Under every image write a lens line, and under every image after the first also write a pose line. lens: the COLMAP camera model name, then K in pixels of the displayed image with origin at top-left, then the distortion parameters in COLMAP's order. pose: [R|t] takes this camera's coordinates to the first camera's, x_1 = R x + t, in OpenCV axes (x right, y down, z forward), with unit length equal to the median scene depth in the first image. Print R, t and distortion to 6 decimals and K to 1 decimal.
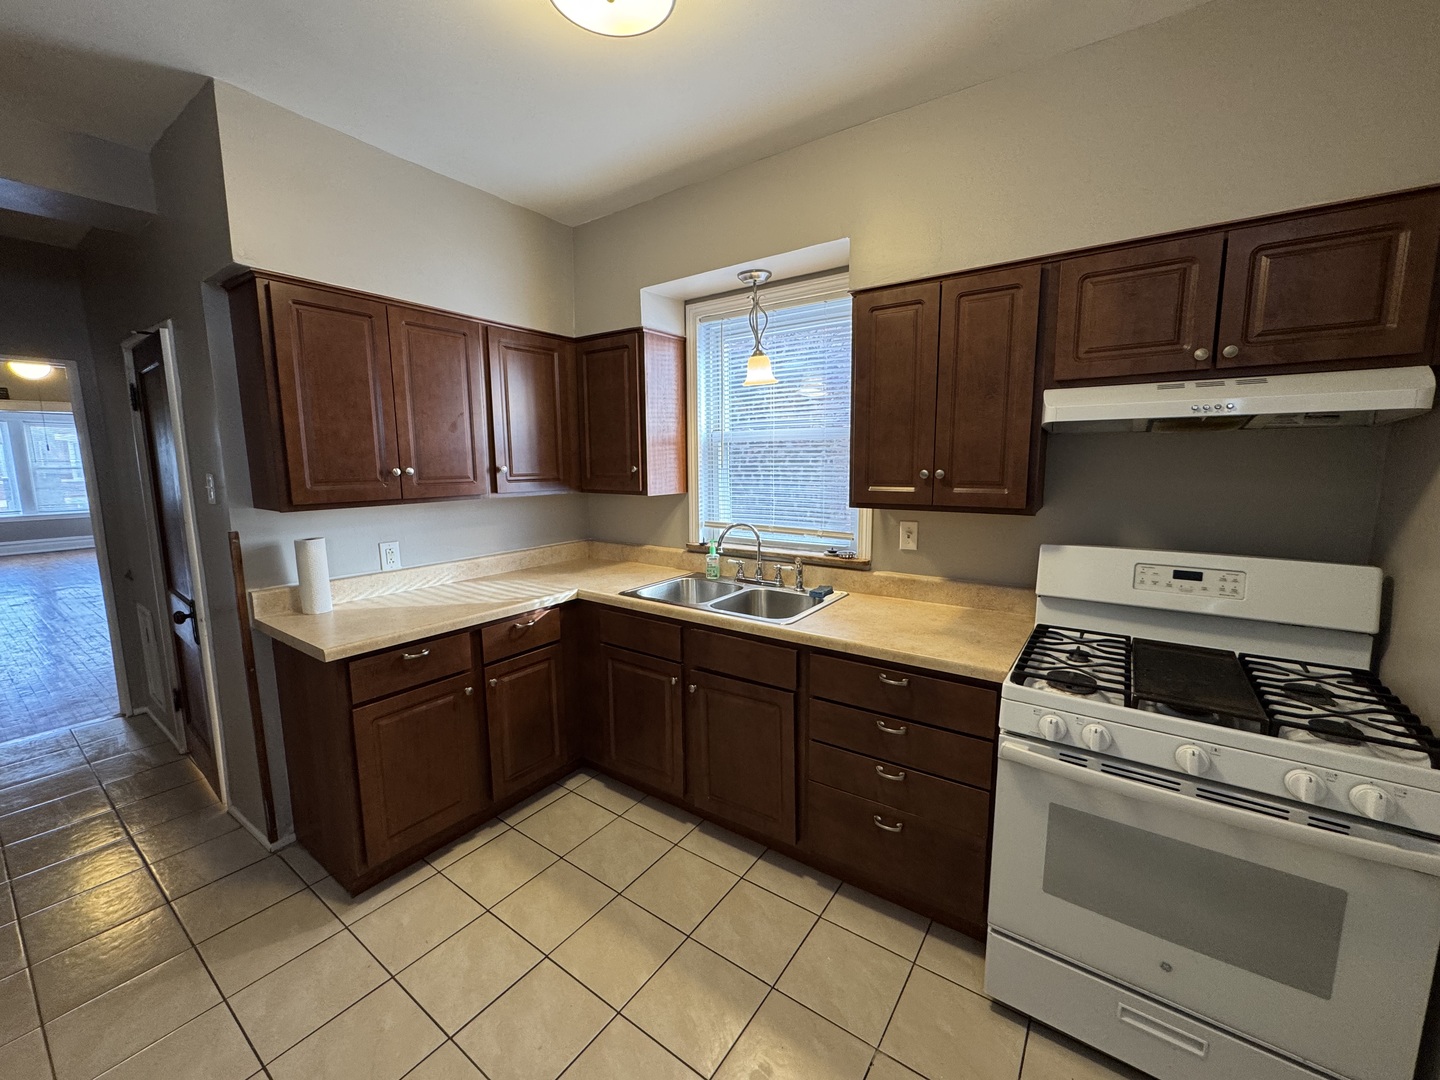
lens RADIAL K [[573.5, 0, 721.9], [0, 573.5, 538.2], [0, 0, 1]] dist [-0.003528, -0.000474]
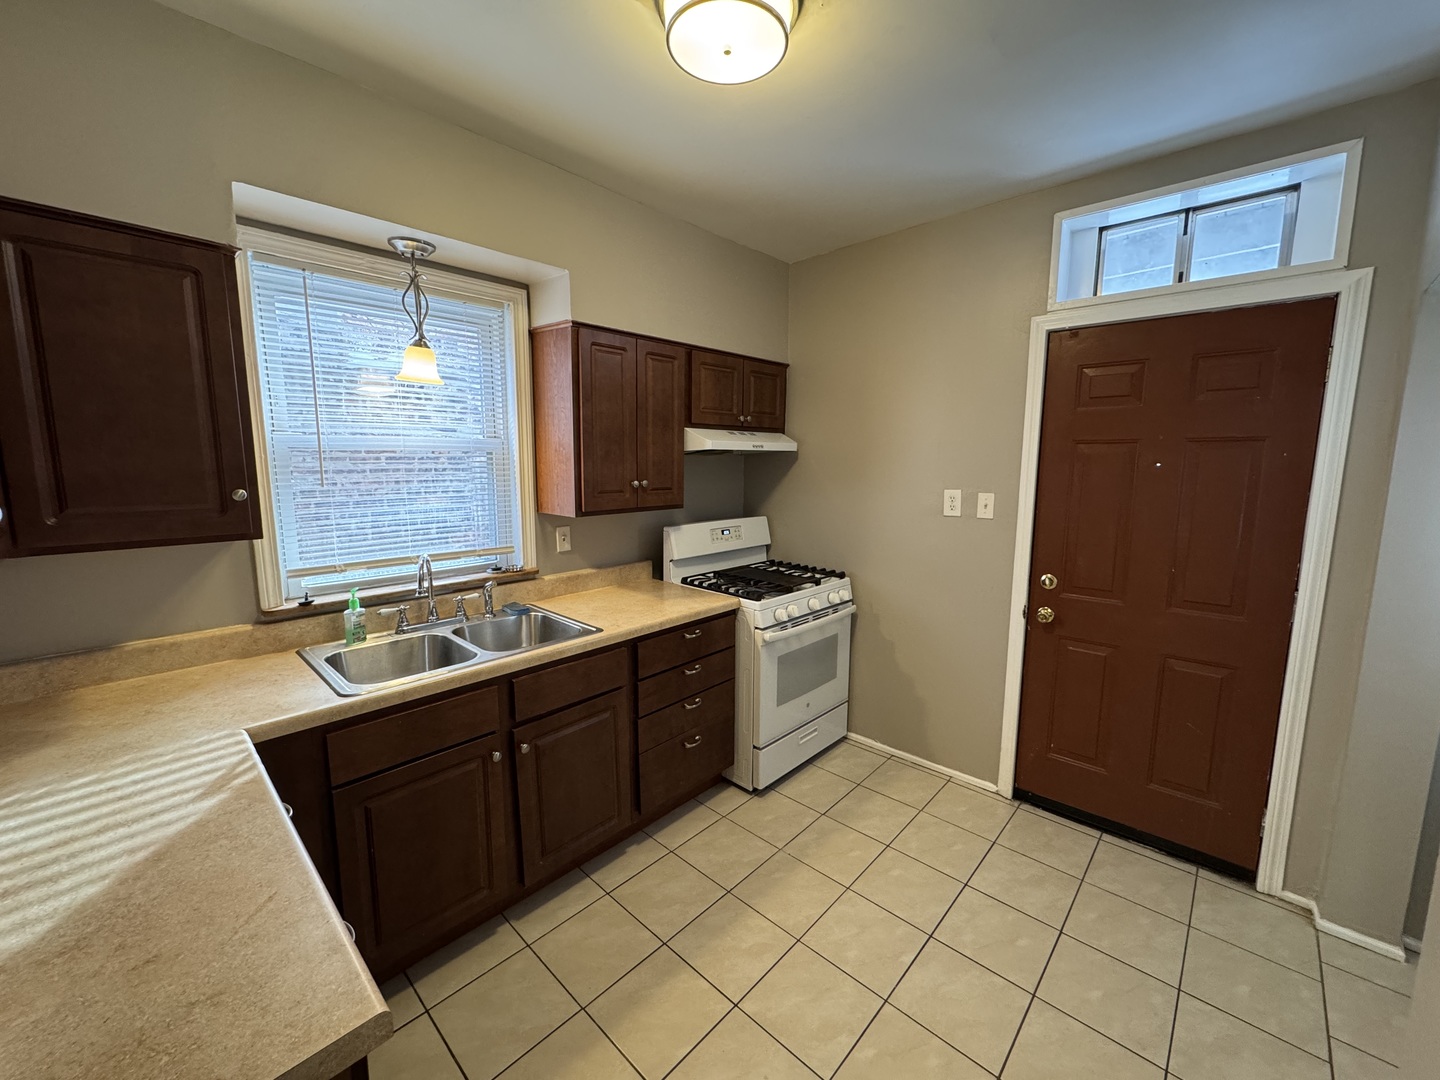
lens RADIAL K [[573.5, 0, 722.8], [0, 573.5, 537.5], [0, 0, 1]] dist [-0.003528, -0.000474]
pose [[0.130744, -0.127083, 0.983238, -0.945620], [0.131371, 0.985226, 0.109871, -0.114048], [-0.982674, 0.114804, 0.145507, 0.659486]]
